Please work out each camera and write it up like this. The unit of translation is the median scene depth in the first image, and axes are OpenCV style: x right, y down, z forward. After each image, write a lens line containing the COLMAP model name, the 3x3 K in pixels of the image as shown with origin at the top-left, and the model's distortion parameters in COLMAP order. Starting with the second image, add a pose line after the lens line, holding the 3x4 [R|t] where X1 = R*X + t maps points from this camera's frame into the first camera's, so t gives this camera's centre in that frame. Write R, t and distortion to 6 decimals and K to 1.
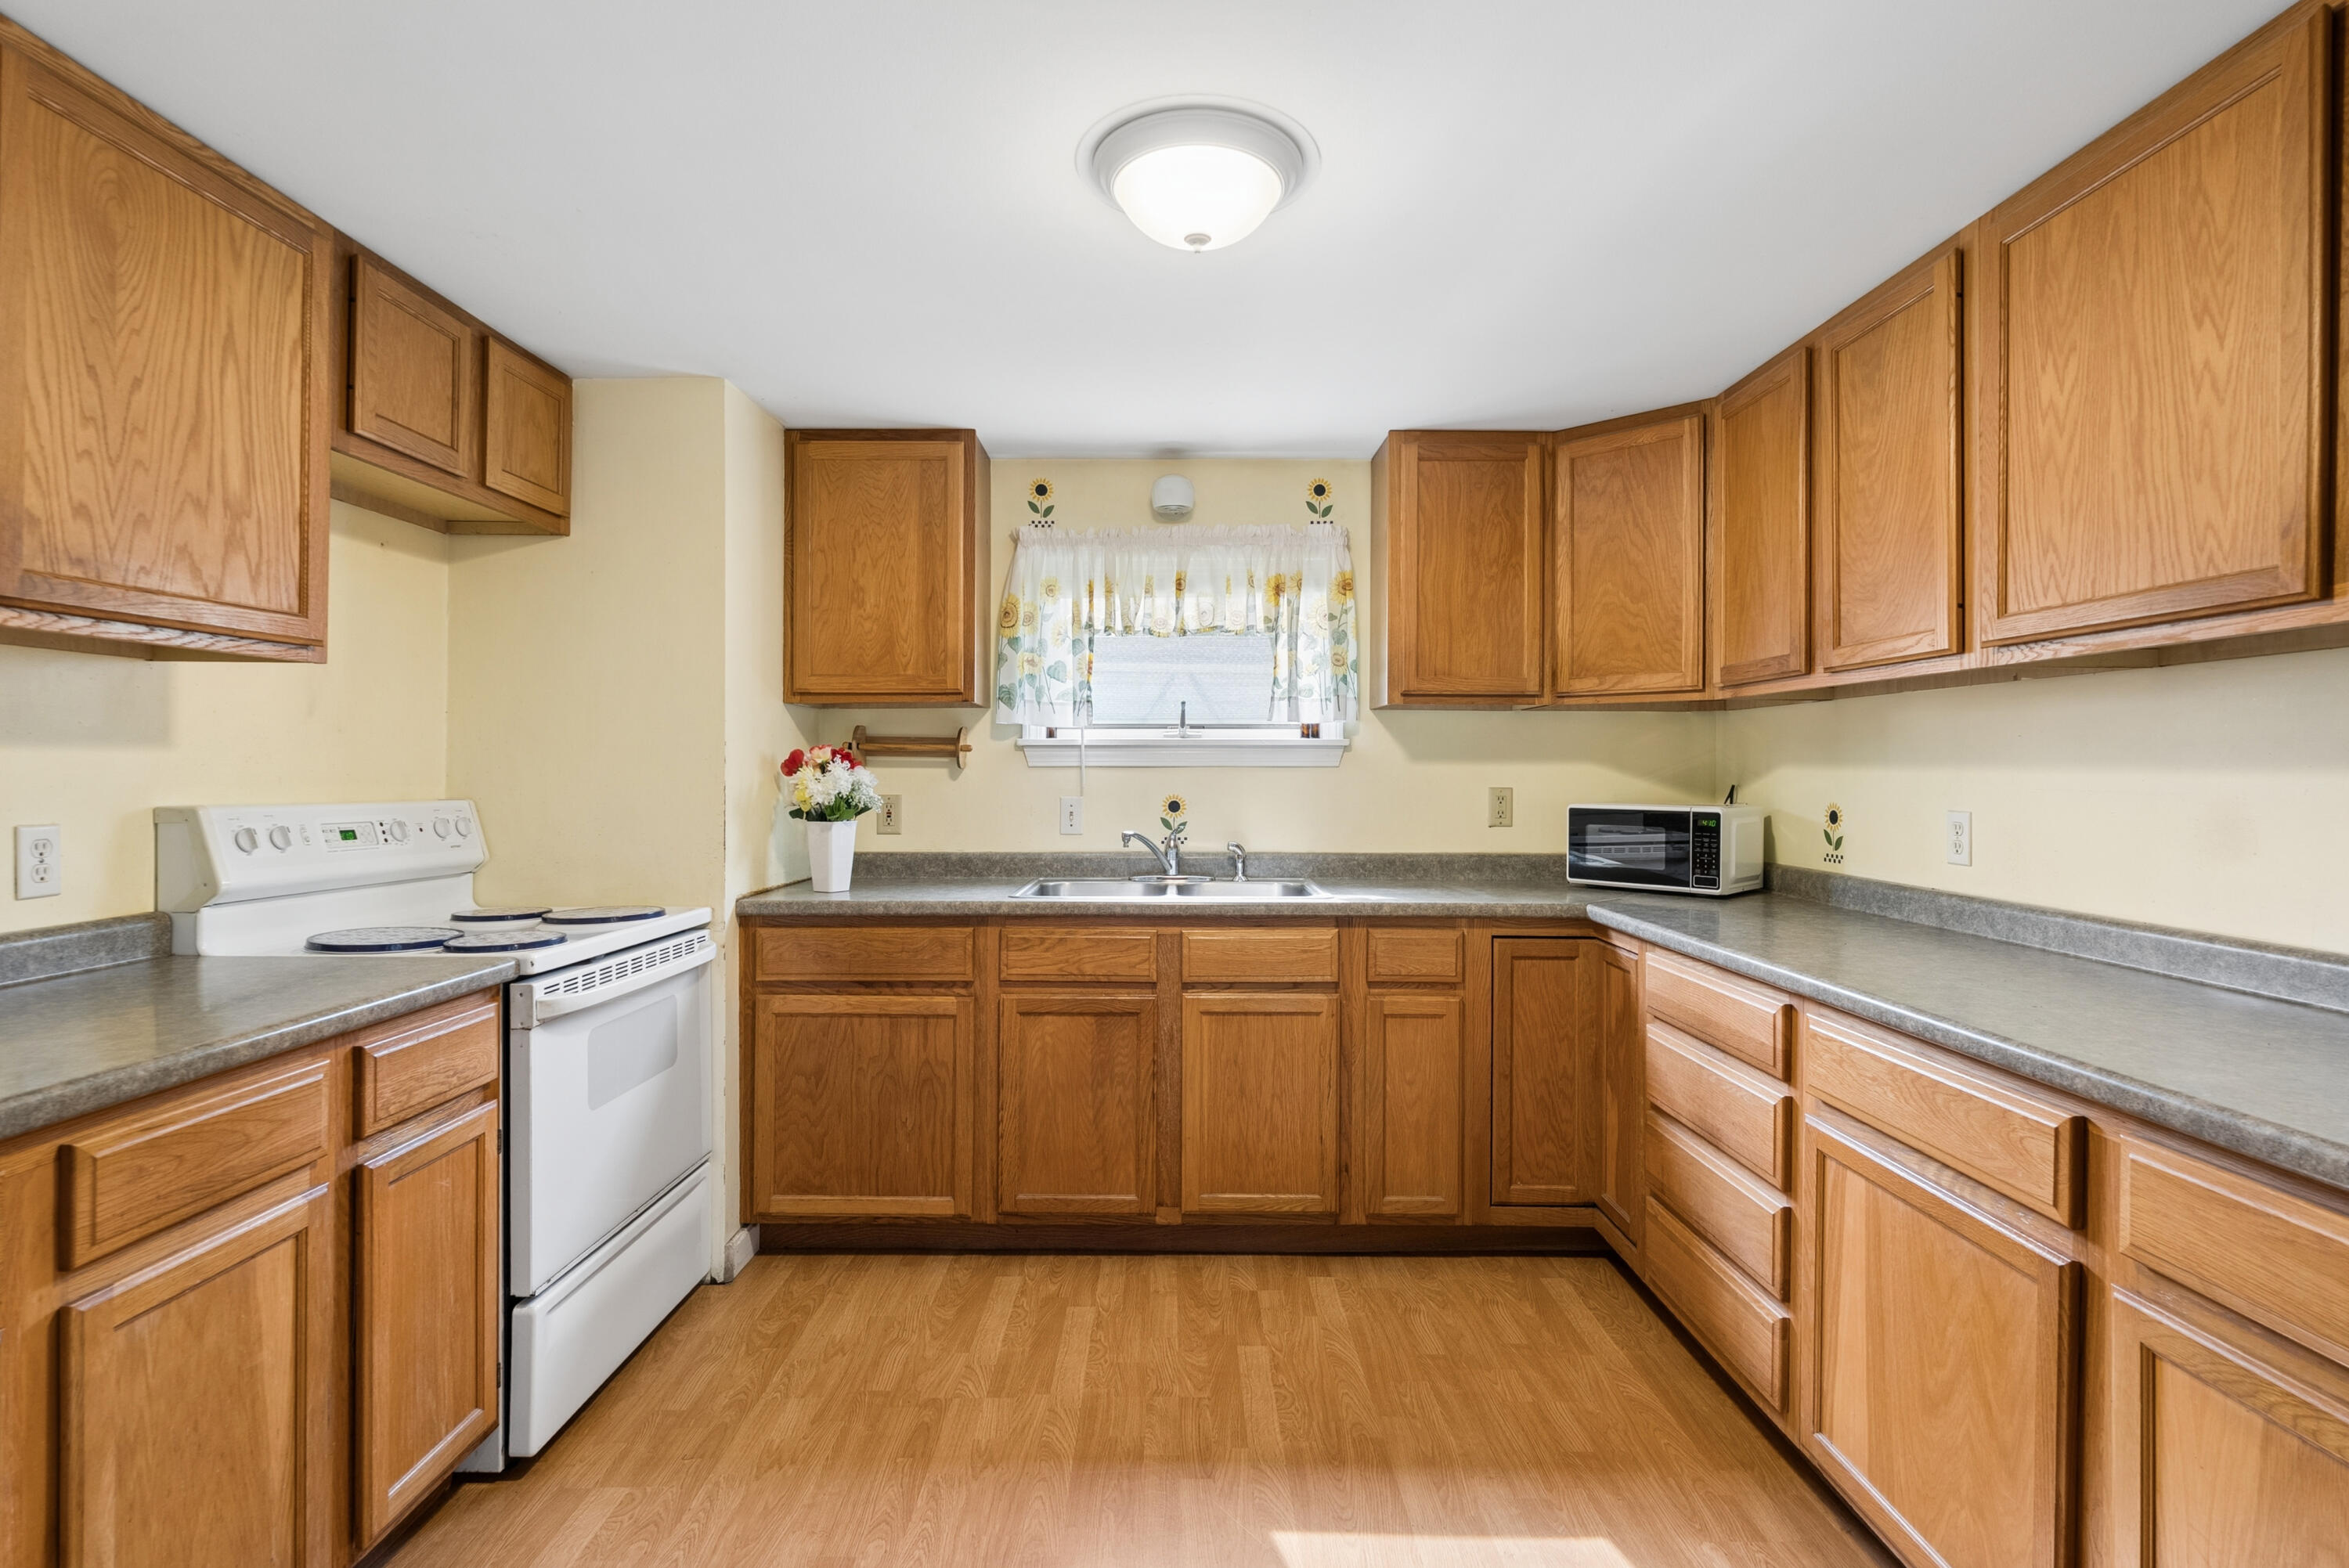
lens RADIAL K [[1143.7, 0, 1128.2], [0, 1143.7, 774.8], [0, 0, 1]] dist [-0.013412, 0.003972]
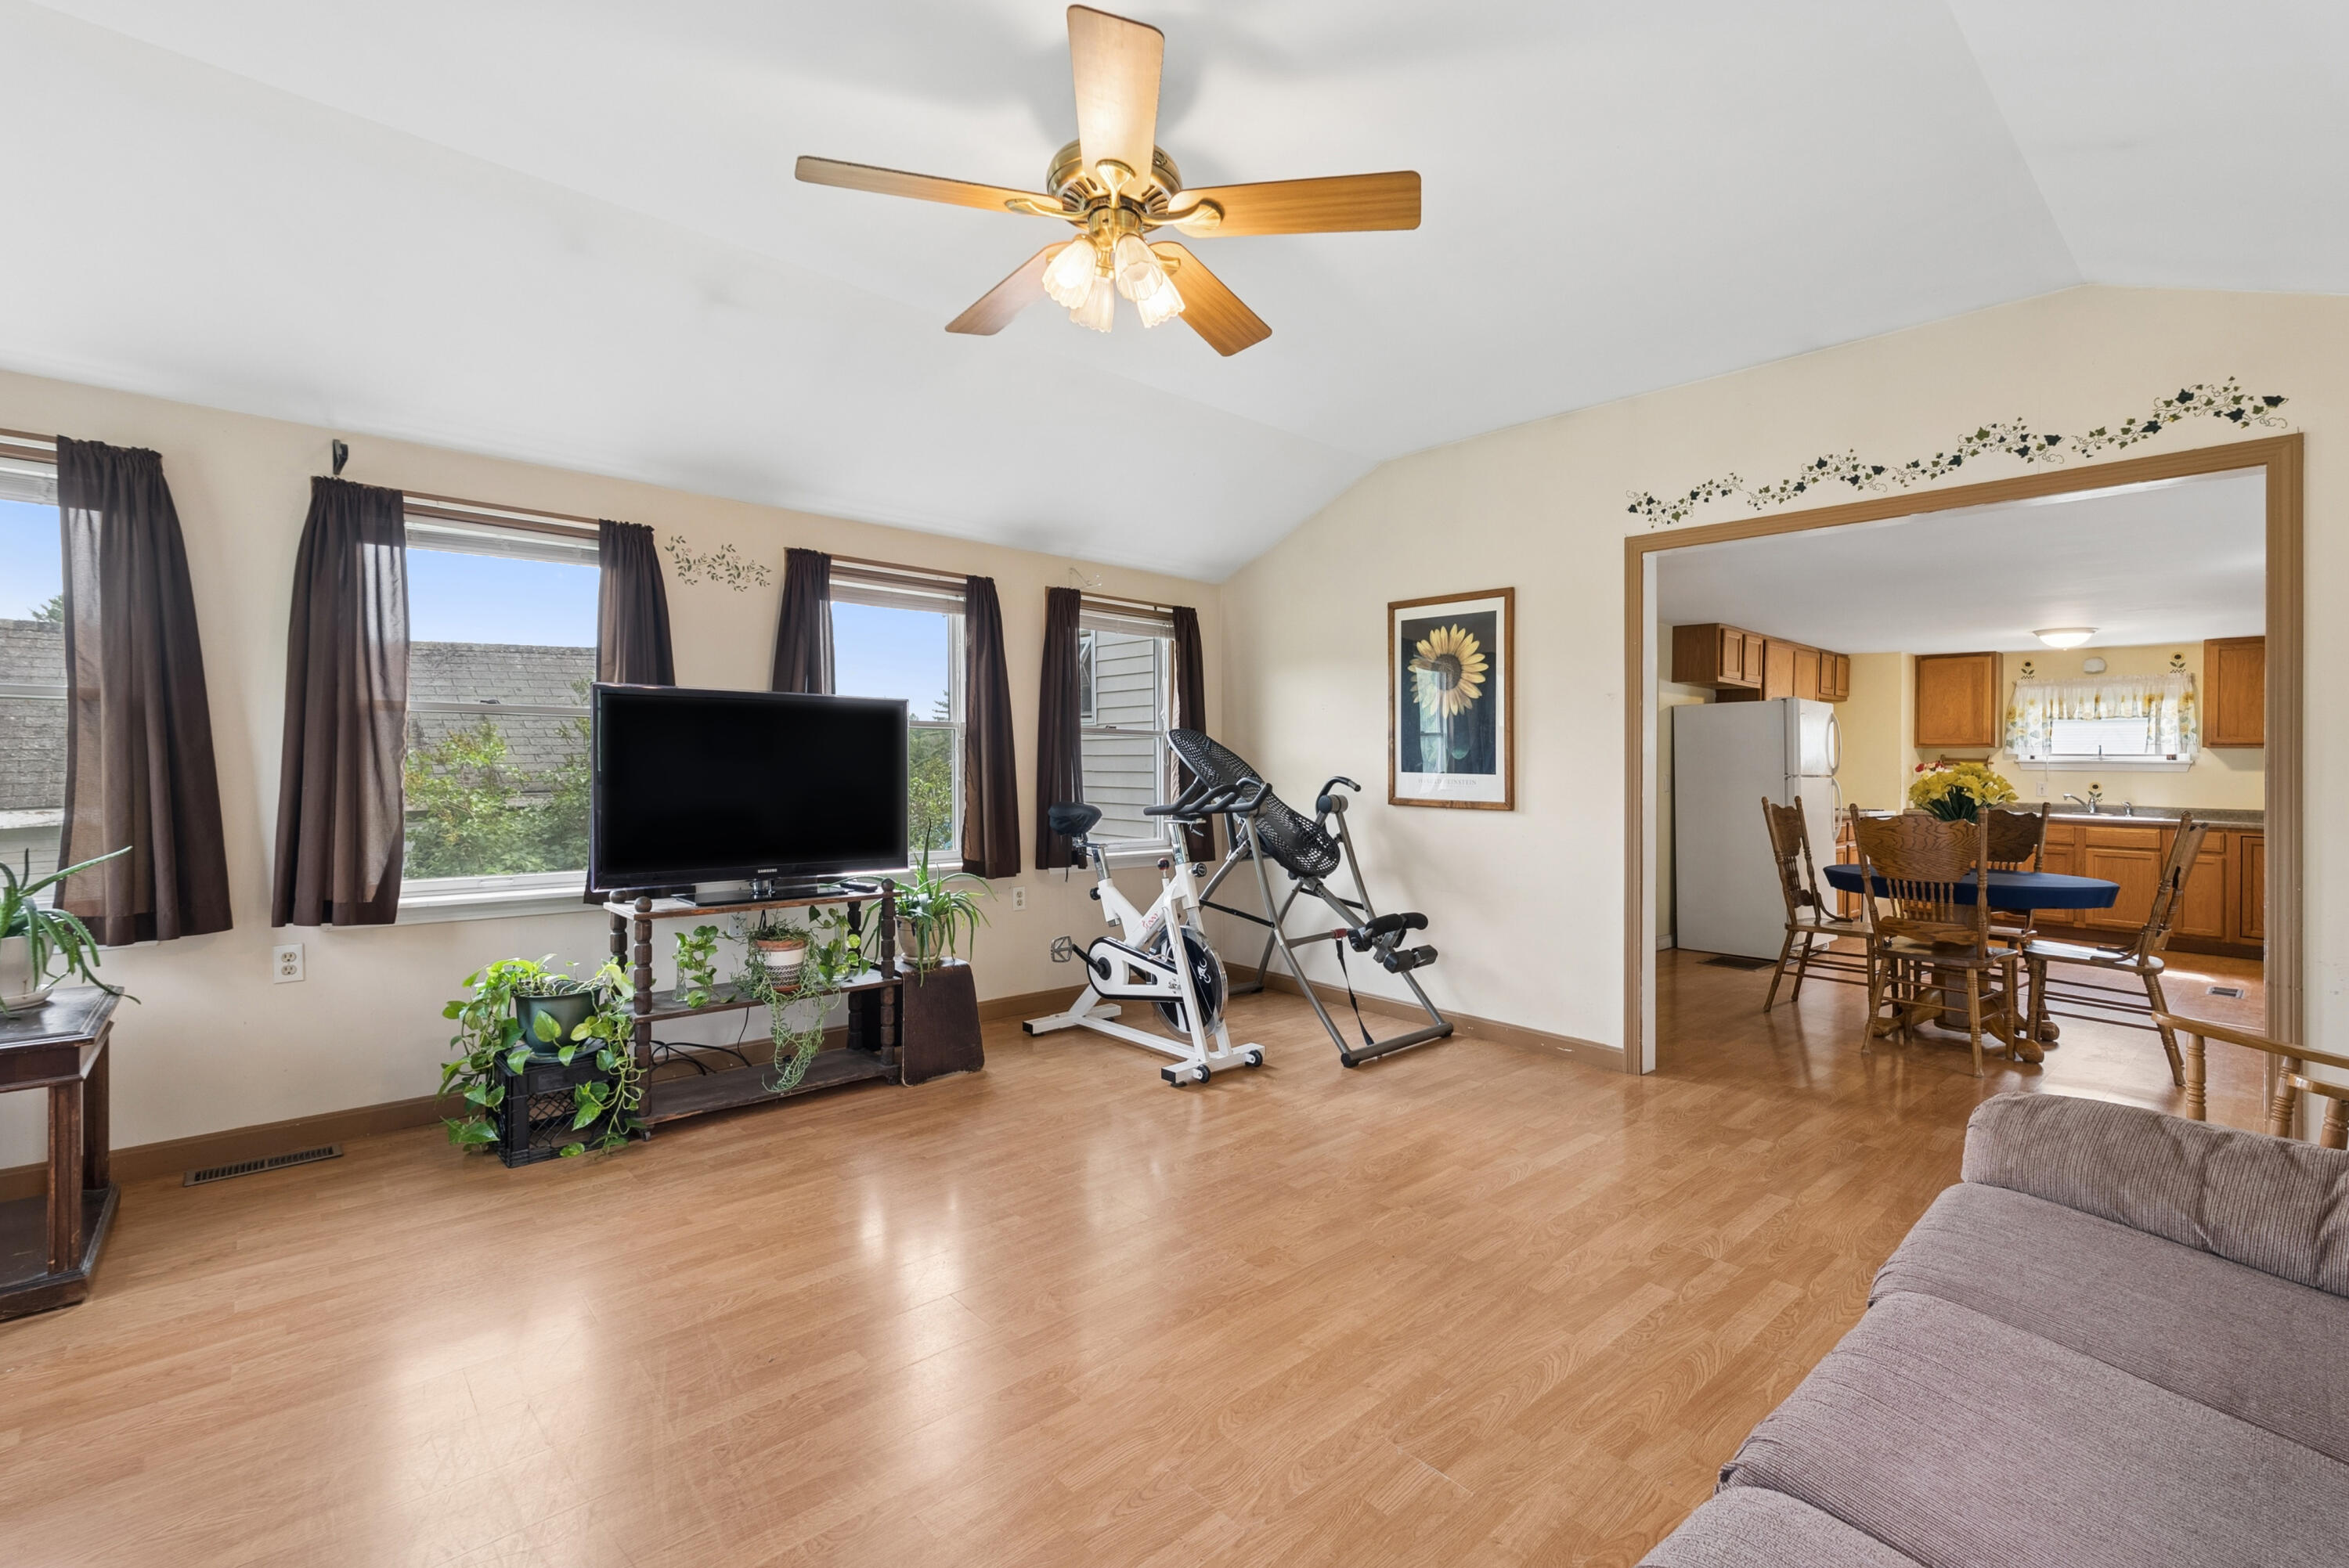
lens RADIAL K [[1045.0, 0, 1142.8], [0, 1045.0, 765.3], [0, 0, 1]] dist [-0.007218, 0.001374]
pose [[0.674672, 0.006865, -0.738086, 0.632038], [-0.013368, 0.999906, -0.002920, 0.031913], [0.737996, 0.011837, 0.674701, -4.217830]]
